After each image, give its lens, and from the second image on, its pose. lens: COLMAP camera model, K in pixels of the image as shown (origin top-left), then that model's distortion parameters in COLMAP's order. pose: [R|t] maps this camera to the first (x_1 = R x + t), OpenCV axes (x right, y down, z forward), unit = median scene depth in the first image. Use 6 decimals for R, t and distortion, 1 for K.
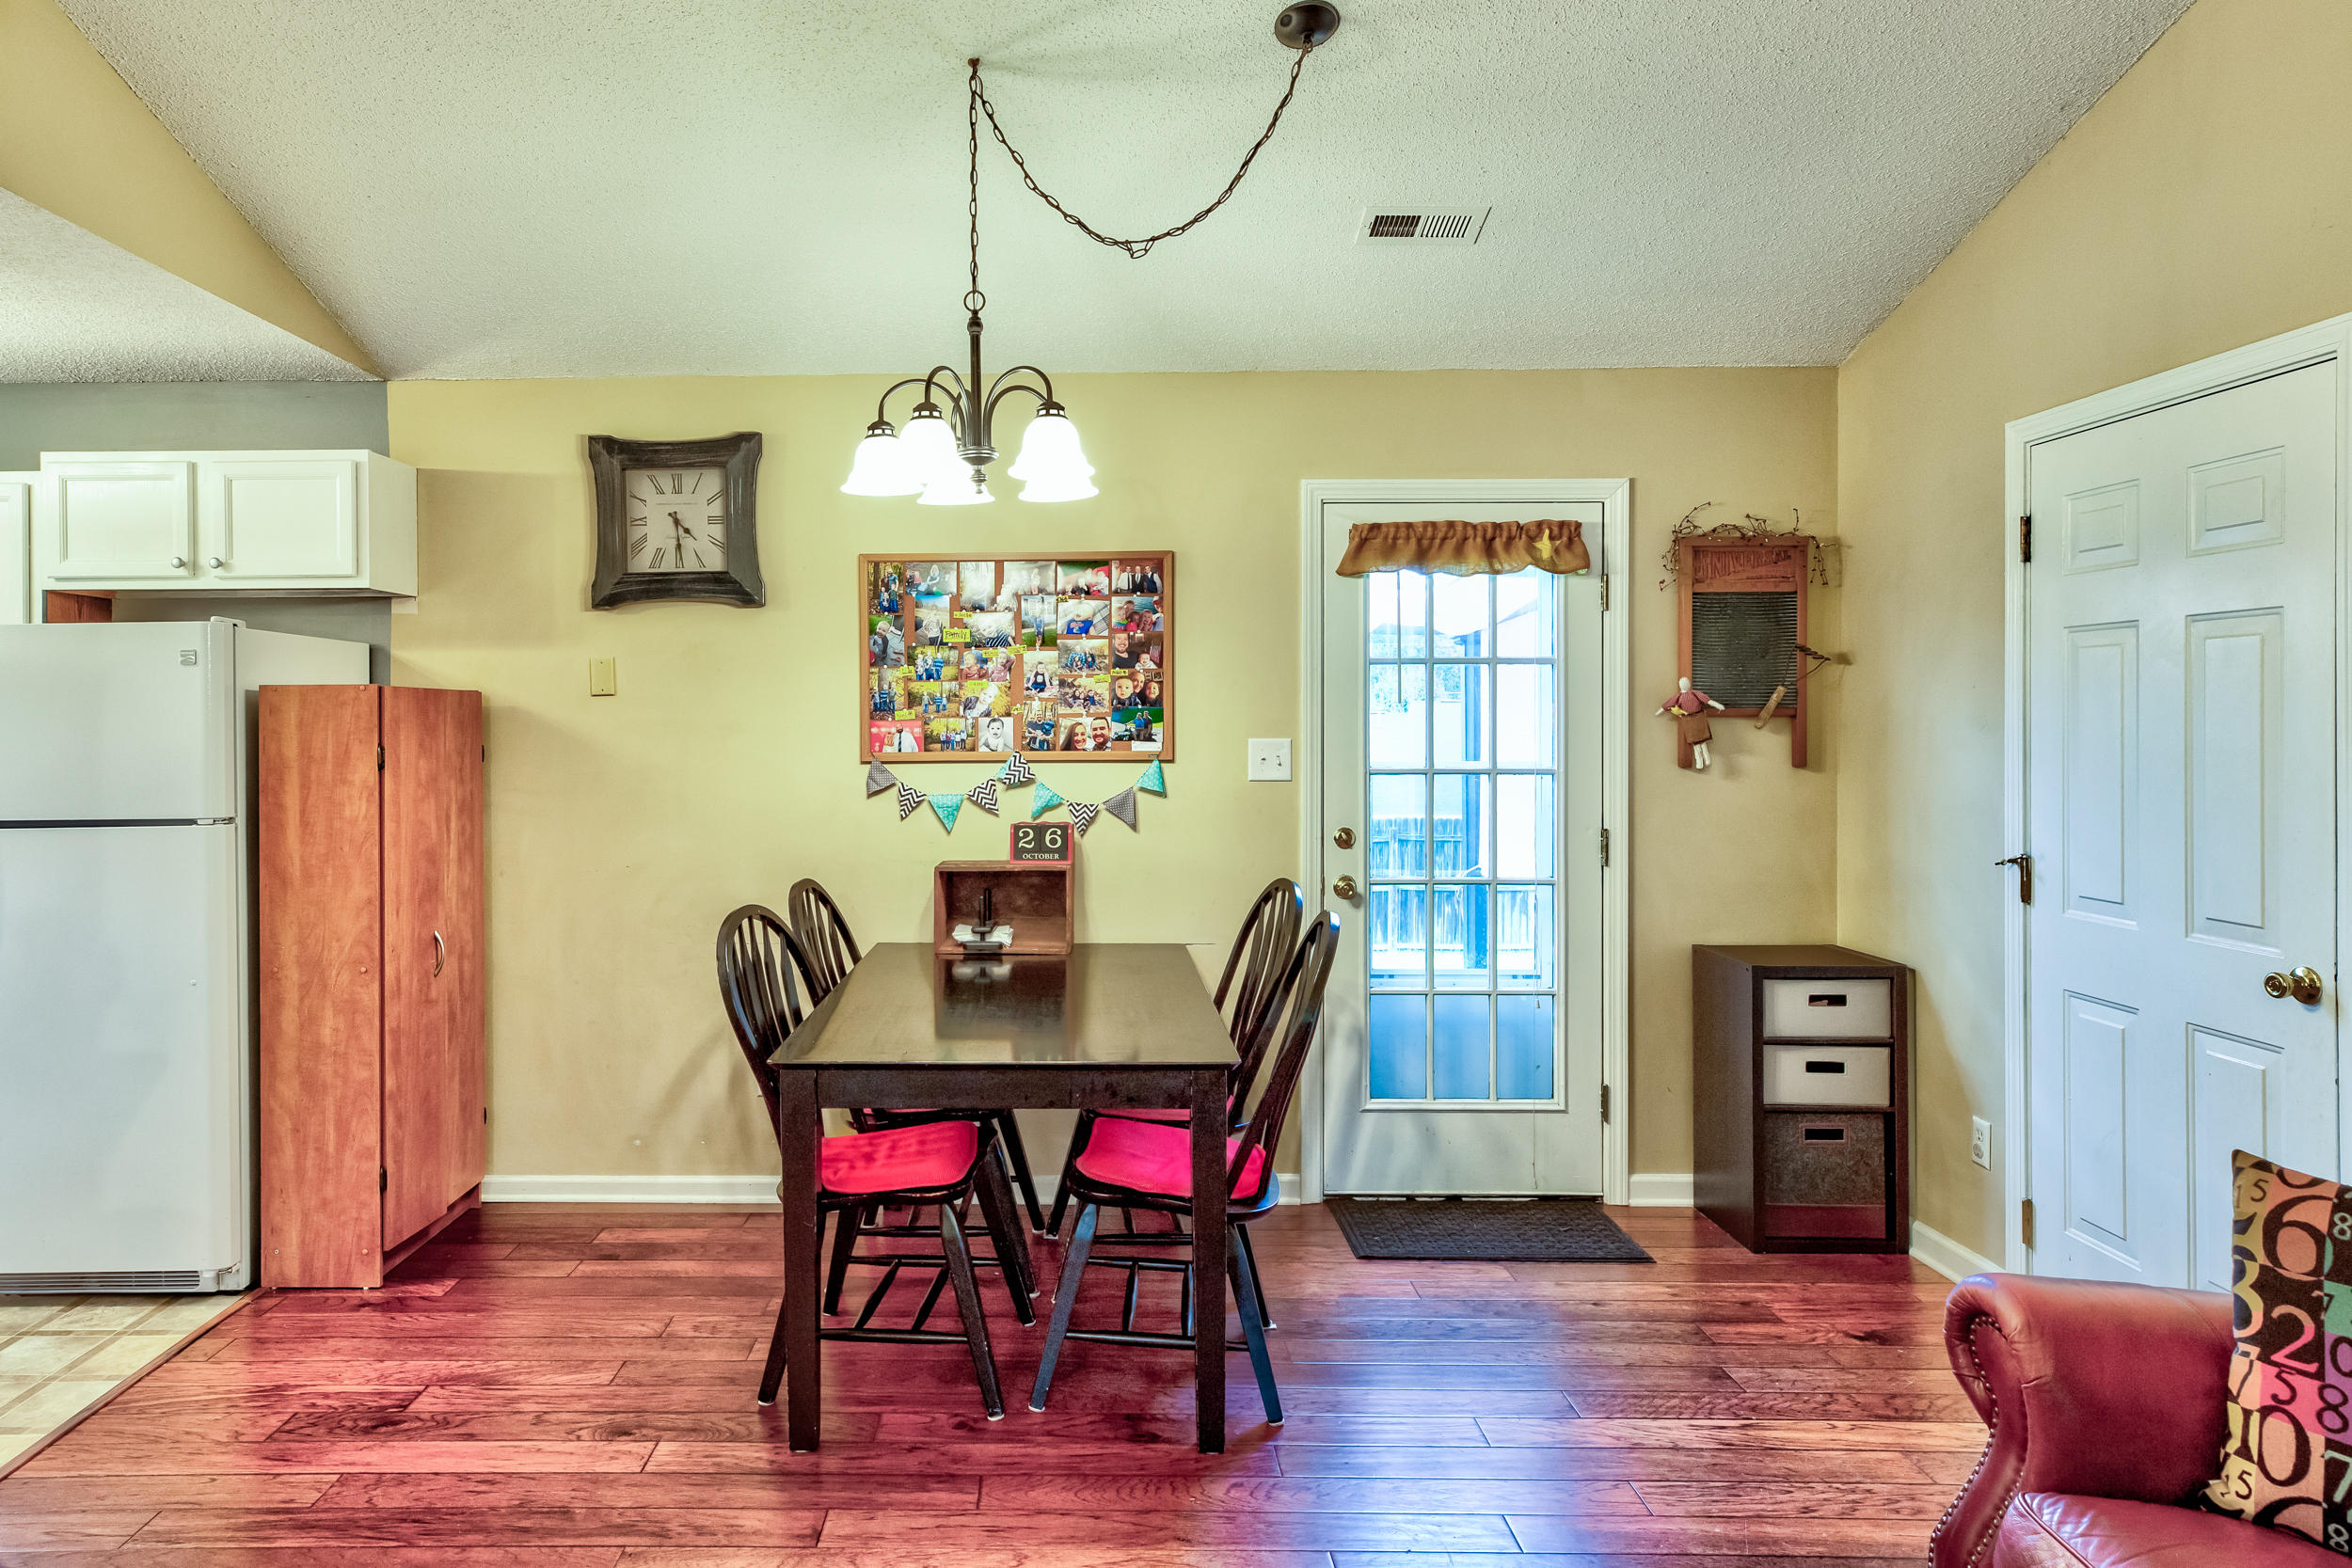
lens RADIAL K [[1421.4, 0, 1053.8], [0, 1421.4, 730.4], [0, 0, 1]] dist [-0.018048, 0.023075]
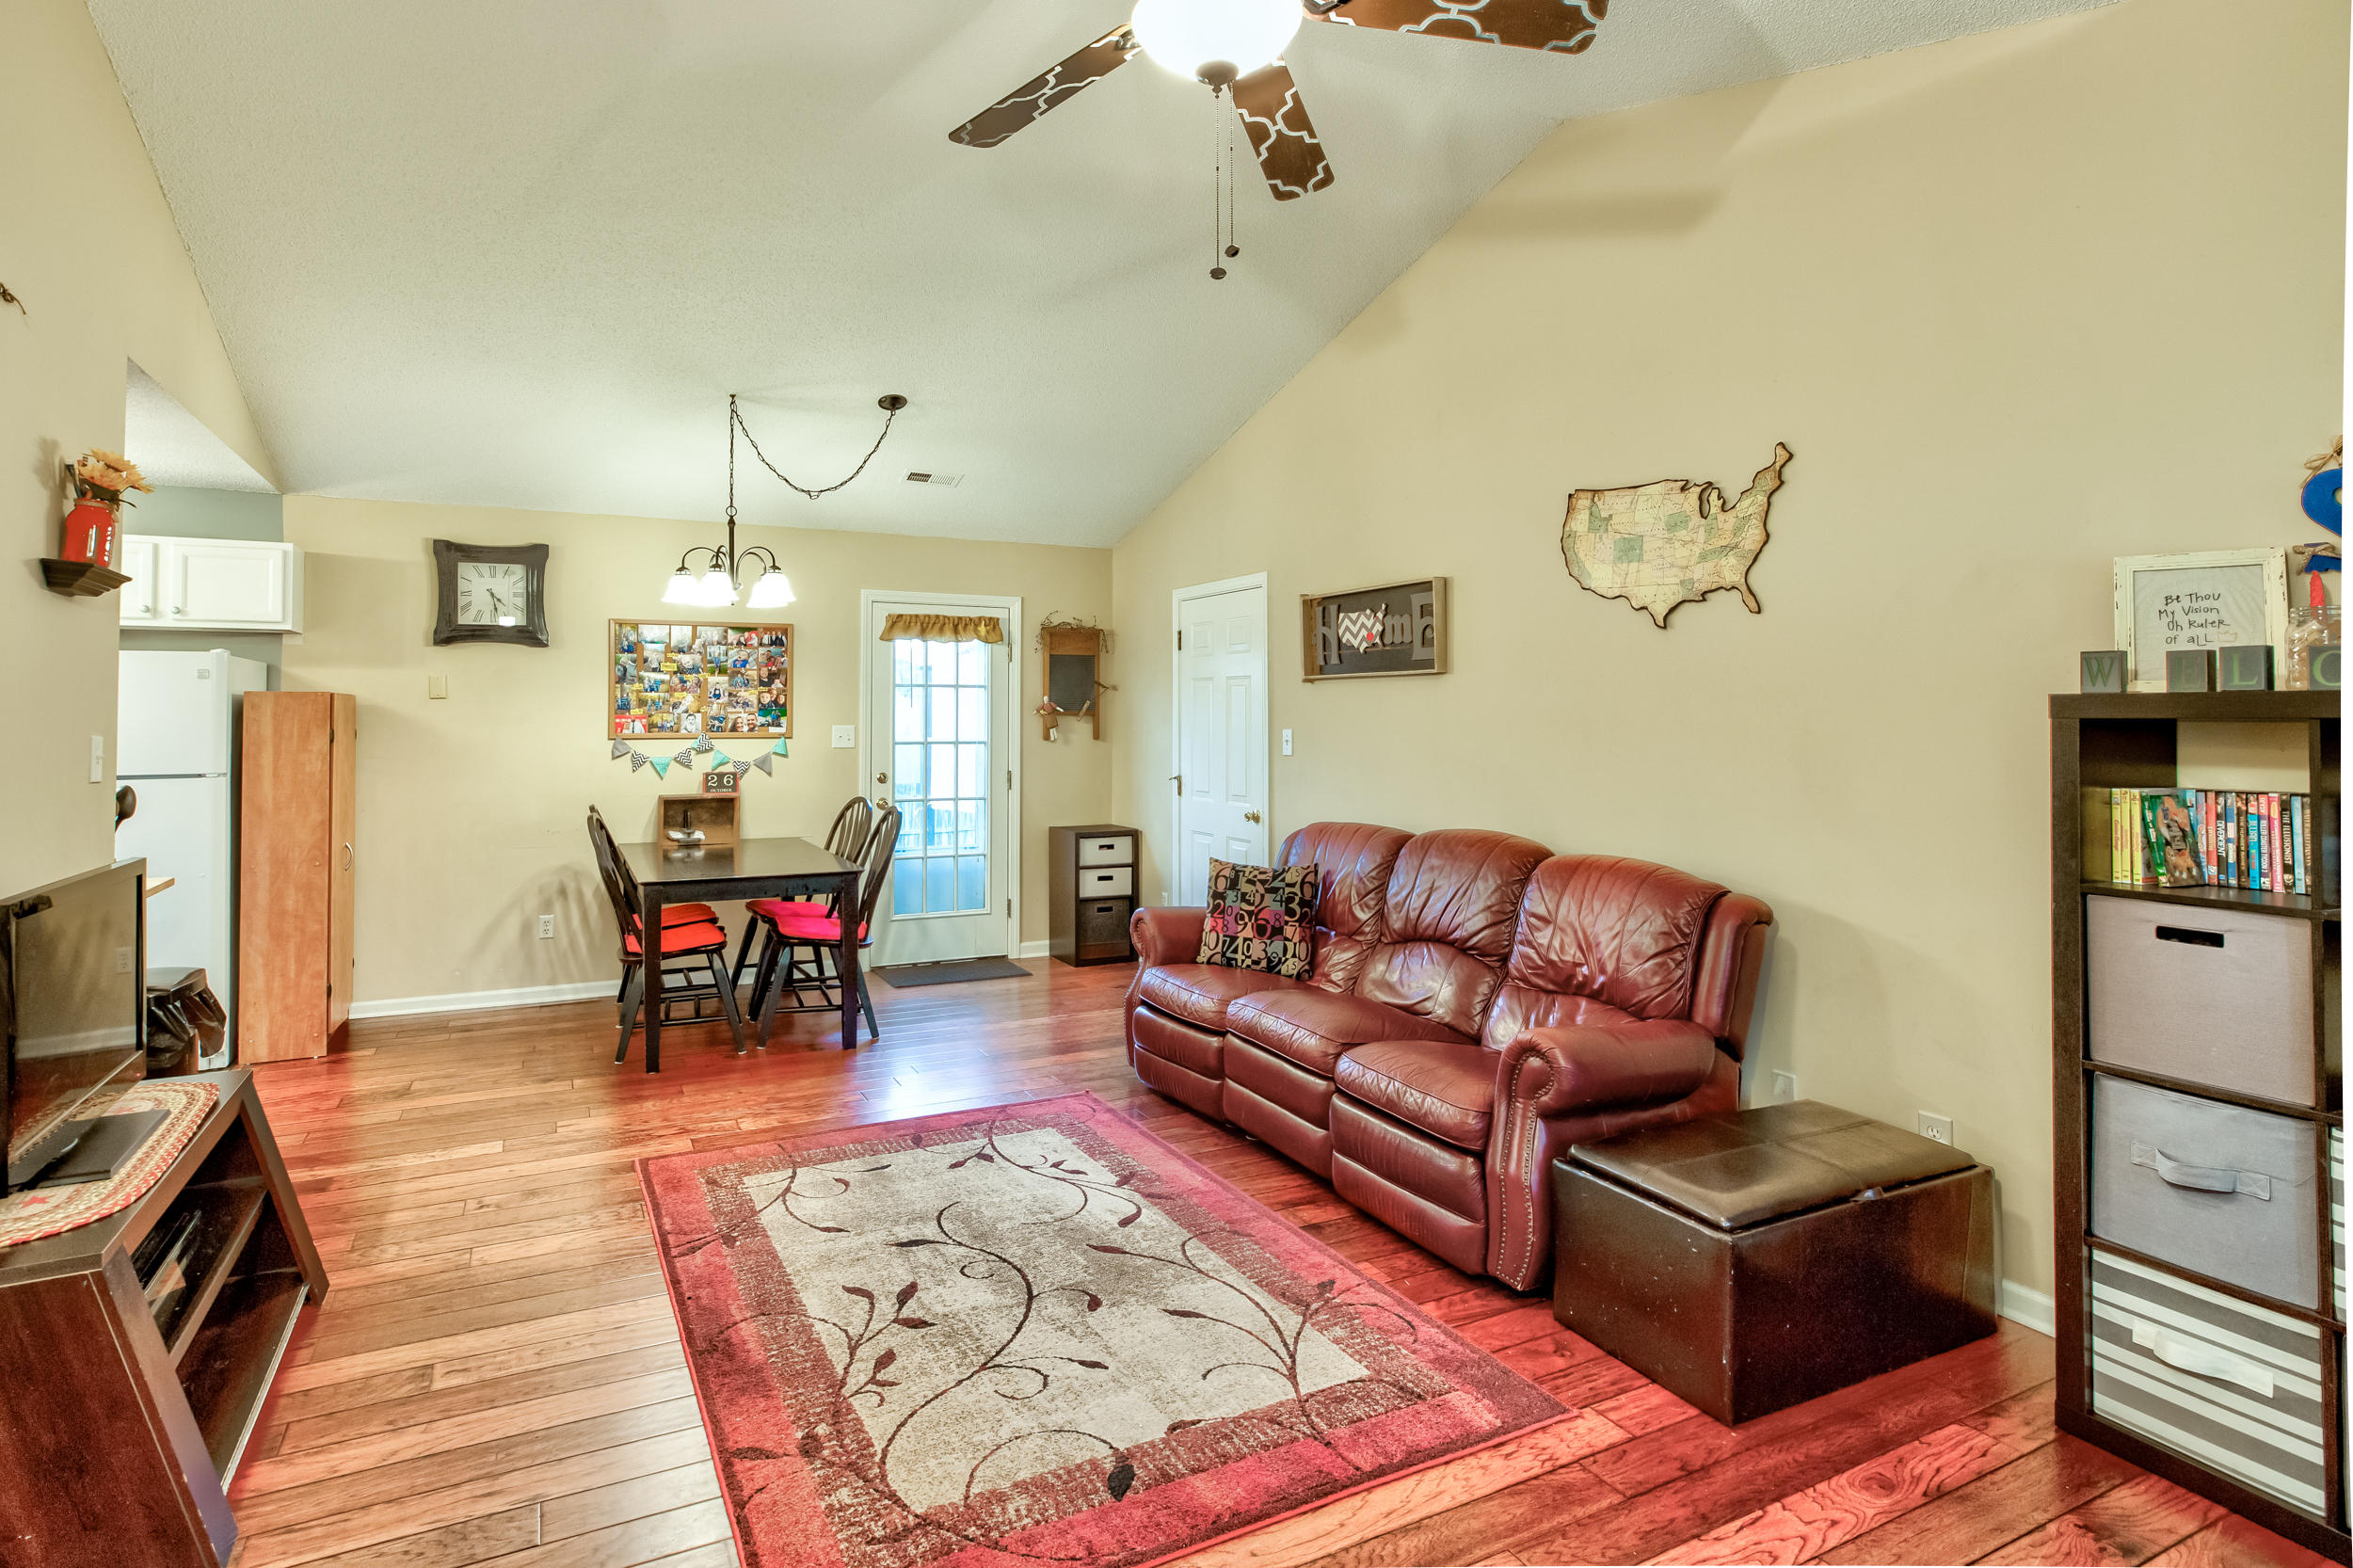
lens RADIAL K [[1217.8, 0, 1129.3], [0, 1217.8, 685.6], [0, 0, 1]] dist [-0.026265, 0.009101]
pose [[0.881677, 0.015813, 0.471588, -0.280032], [-0.001343, 0.999518, -0.031006, 0.002570], [-0.471851, 0.026704, 0.881274, -0.610173]]
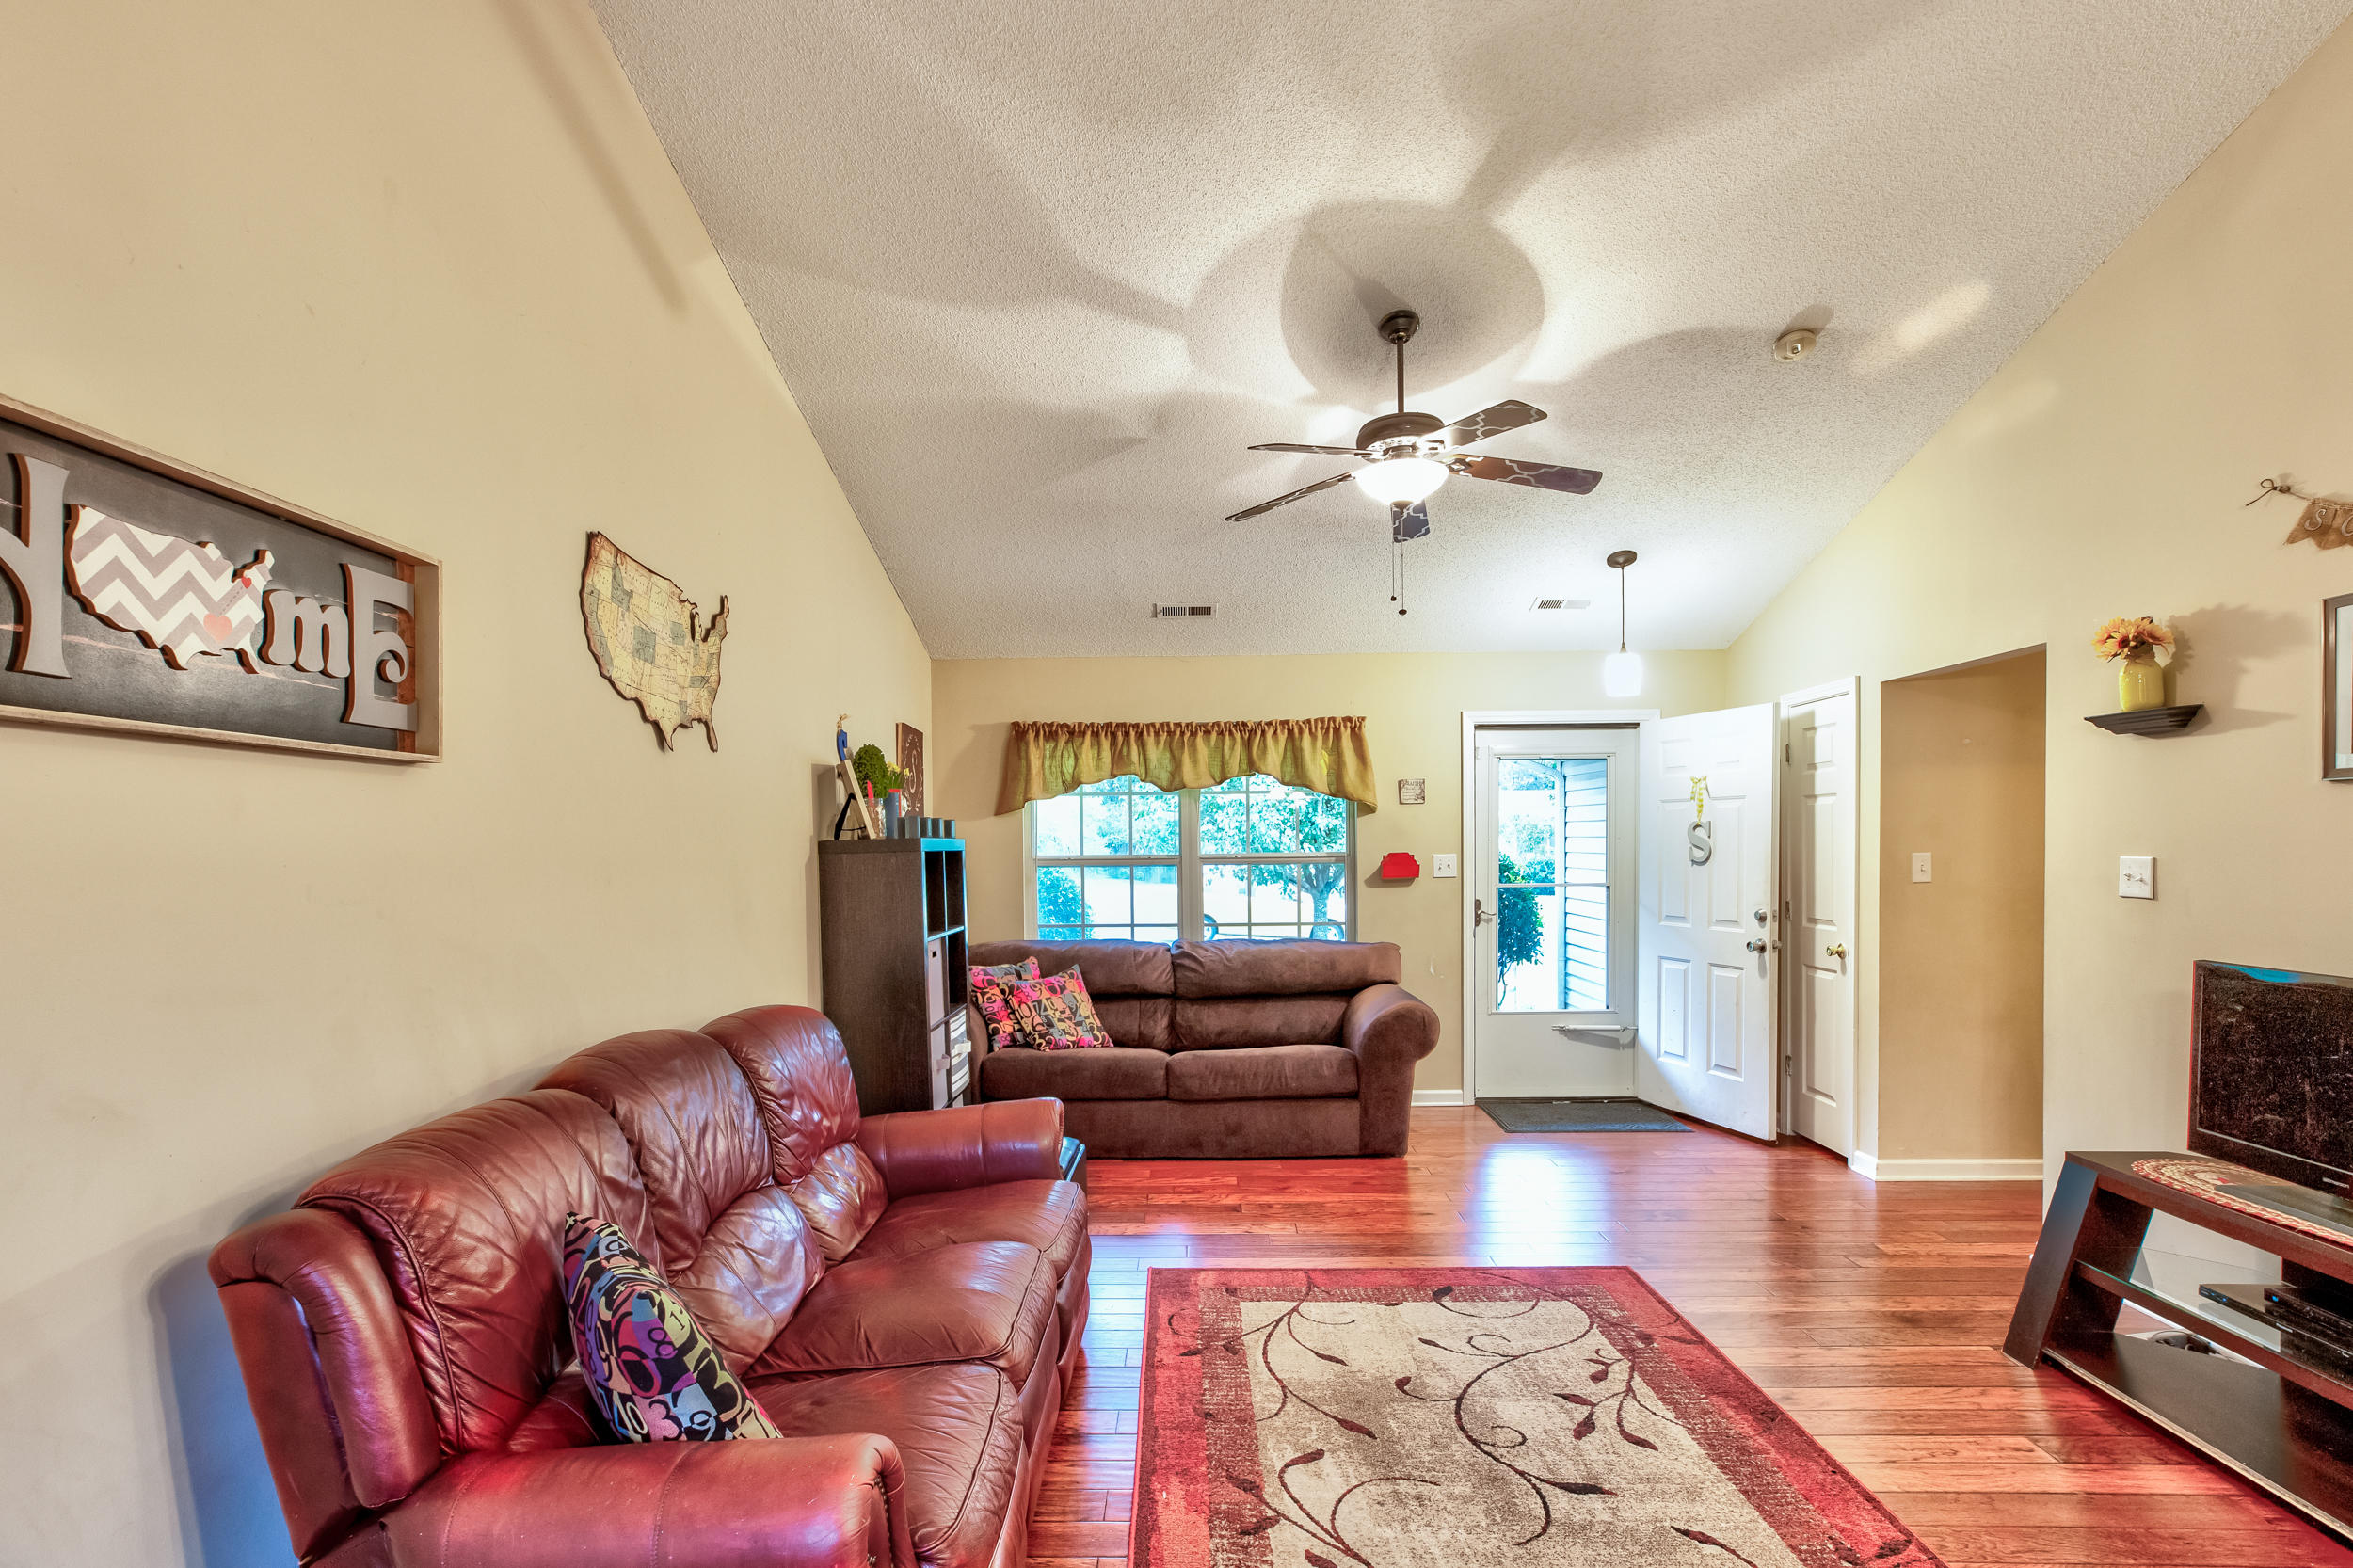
lens RADIAL K [[1136.3, 0, 1172.7], [0, 1136.3, 882.8], [0, 0, 1]] dist [-0.029084, 0.009045]
pose [[-0.999776, 0.021092, -0.001645, 0.198061], [0.021018, 0.999112, 0.036508, -0.004161], [0.002413, 0.036465, -0.999332, 0.784464]]
